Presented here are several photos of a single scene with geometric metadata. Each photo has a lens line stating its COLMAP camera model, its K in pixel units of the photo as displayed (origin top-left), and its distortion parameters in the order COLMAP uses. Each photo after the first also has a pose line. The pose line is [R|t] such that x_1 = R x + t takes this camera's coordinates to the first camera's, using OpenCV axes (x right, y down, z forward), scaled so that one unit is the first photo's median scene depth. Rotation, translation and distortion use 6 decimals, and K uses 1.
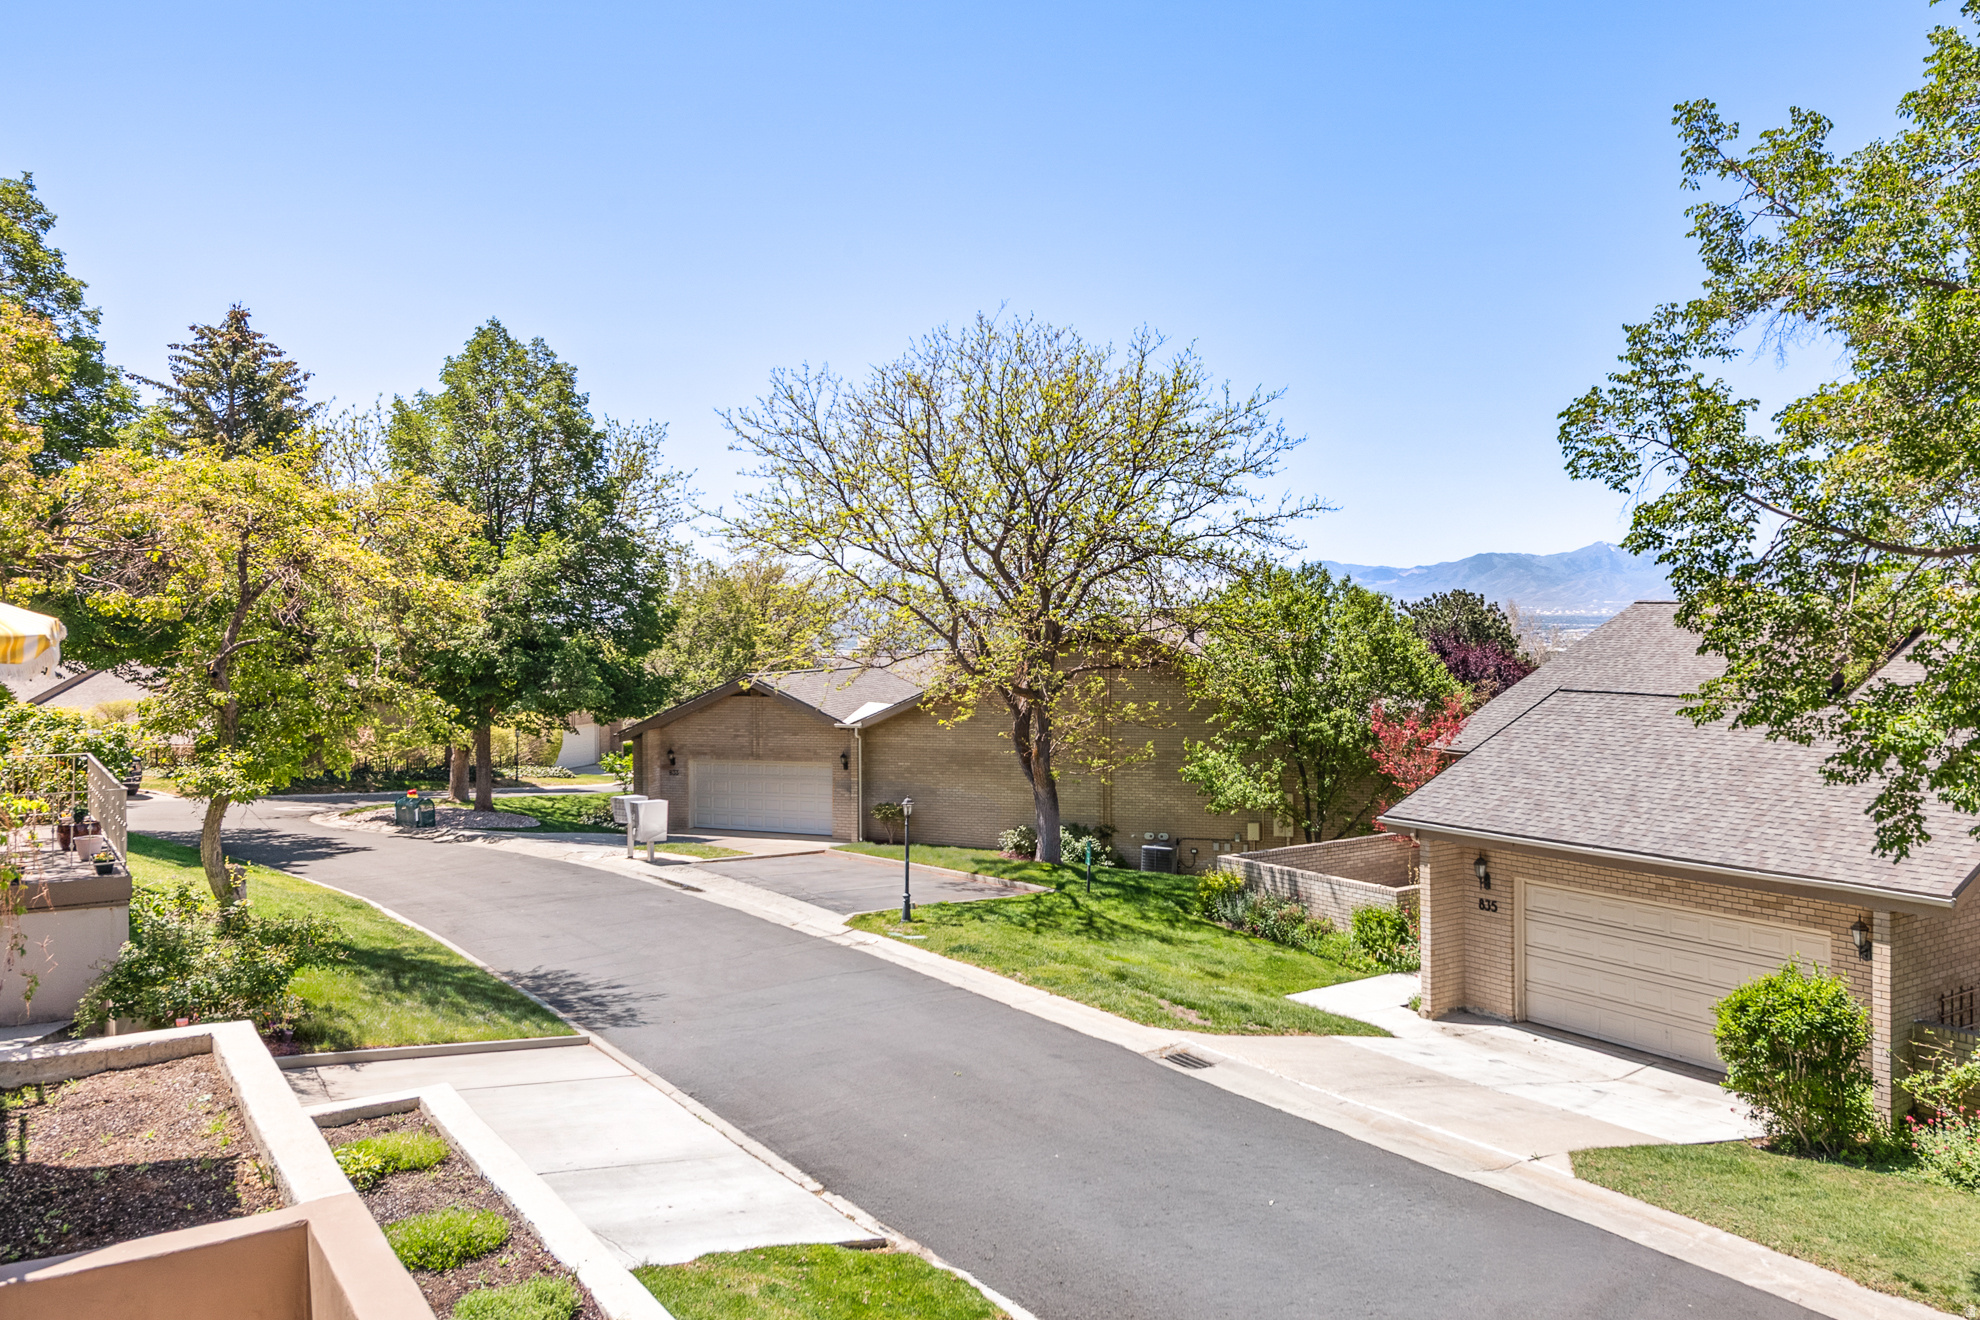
lens RADIAL K [[1550.8, 0, 1093.6], [0, 1550.8, 628.7], [0, 0, 1]] dist [0.017933, -0.004811]
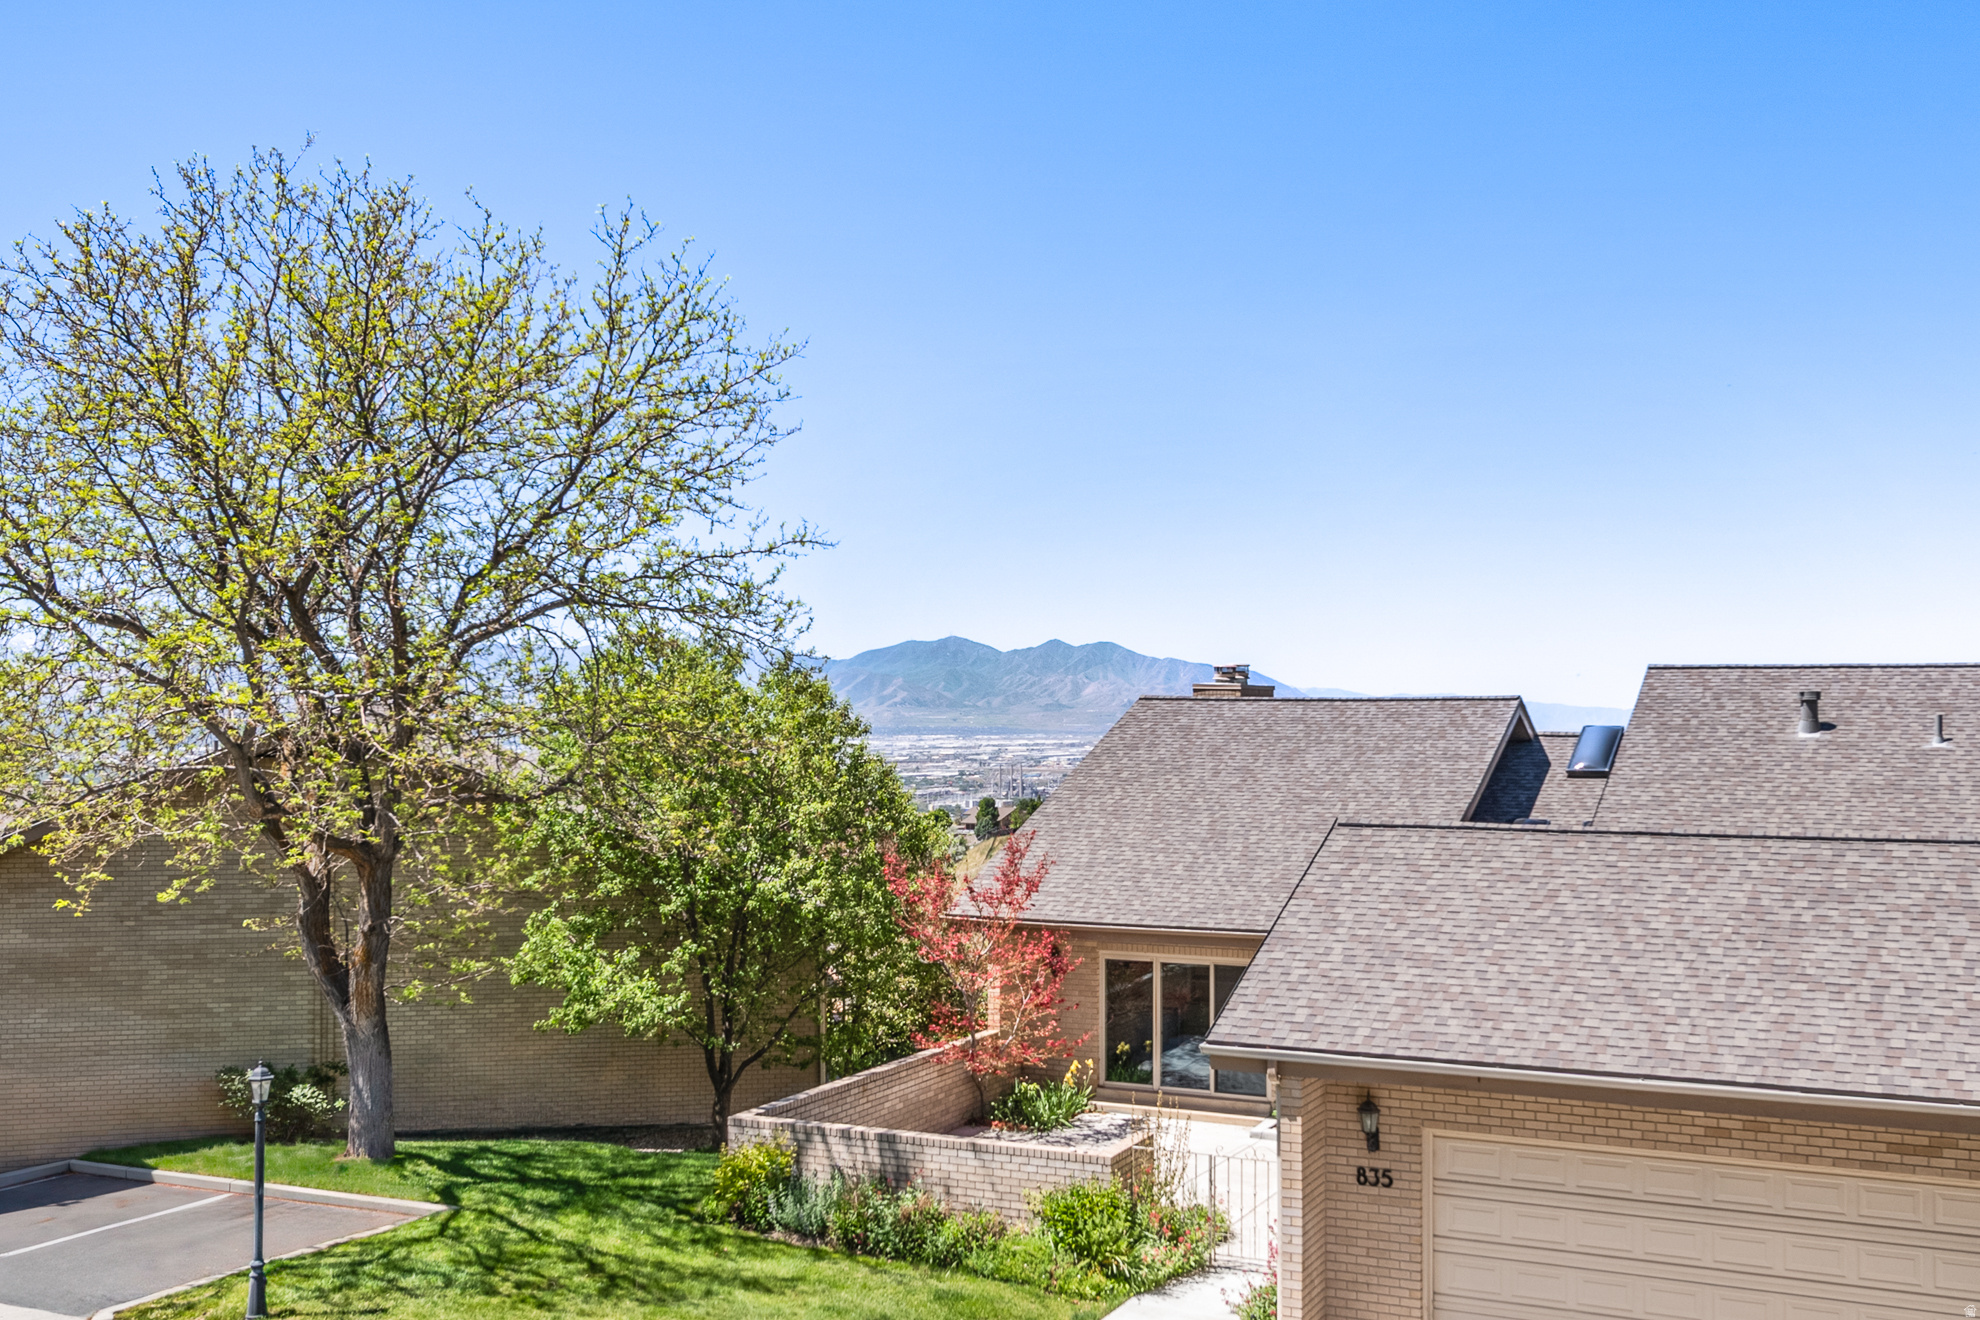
lens RADIAL K [[1988.4, 0, 1035.6], [0, 1988.4, 703.5], [0, 0, 1]] dist [0.015766, 0.000000]
pose [[0.873385, 0.009446, 0.486940, -0.208812], [-0.000219, 0.999819, -0.019001, 0.004271], [-0.487031, 0.016489, 0.873229, 0.312034]]
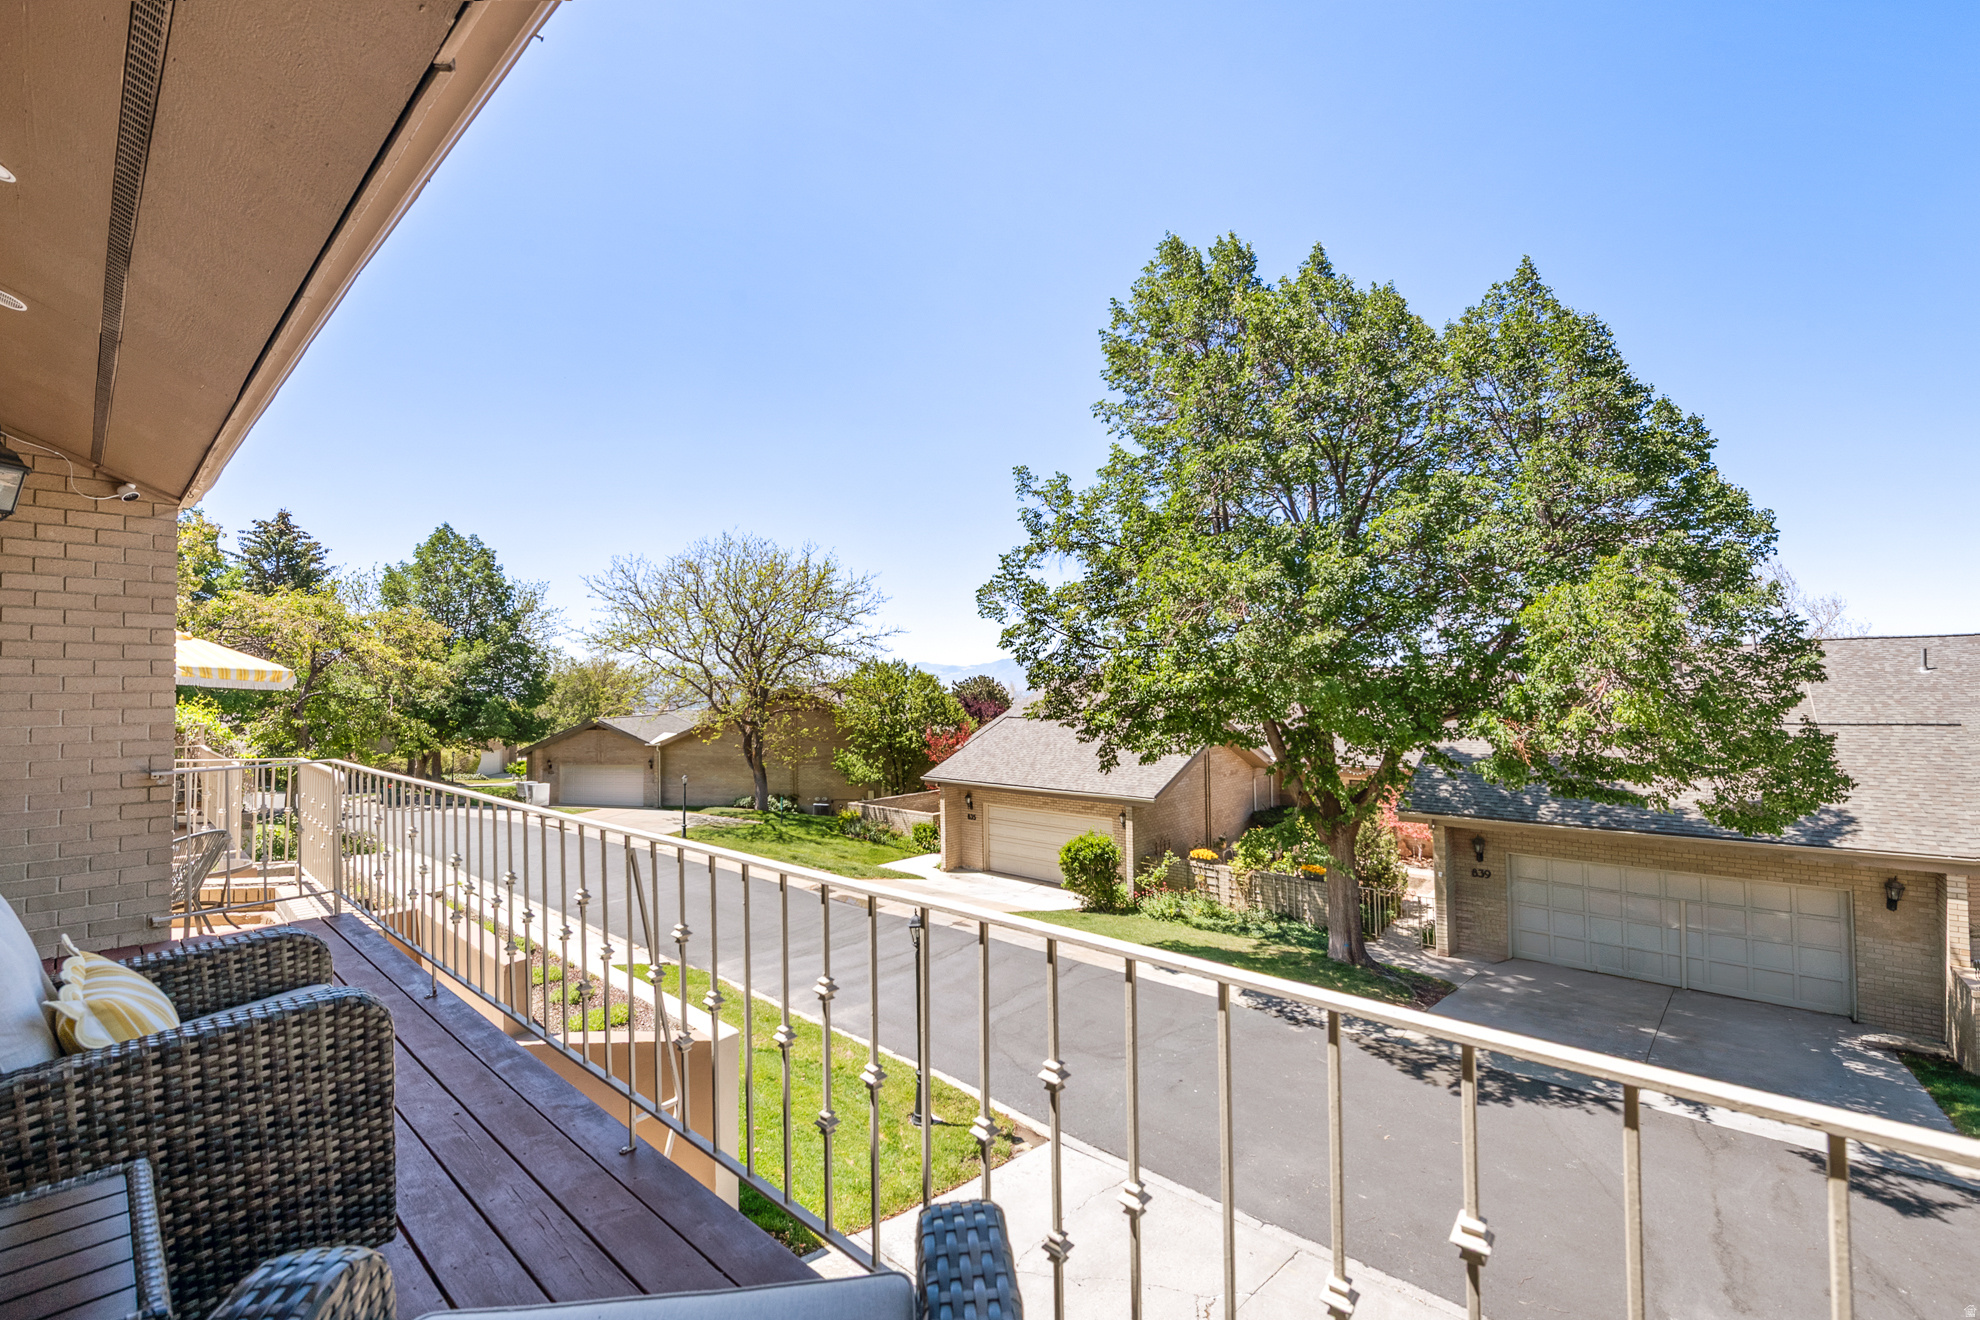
lens RADIAL K [[809.5, 0, 985.8], [0, 809.5, 667.9], [0, 0, 1]] dist [-0.002934, -0.000538]
pose [[0.972856, 0.000997, 0.231410, 0.012289], [0.006943, 0.999415, -0.033494, 0.008569], [-0.231308, 0.034191, 0.972280, -0.079628]]
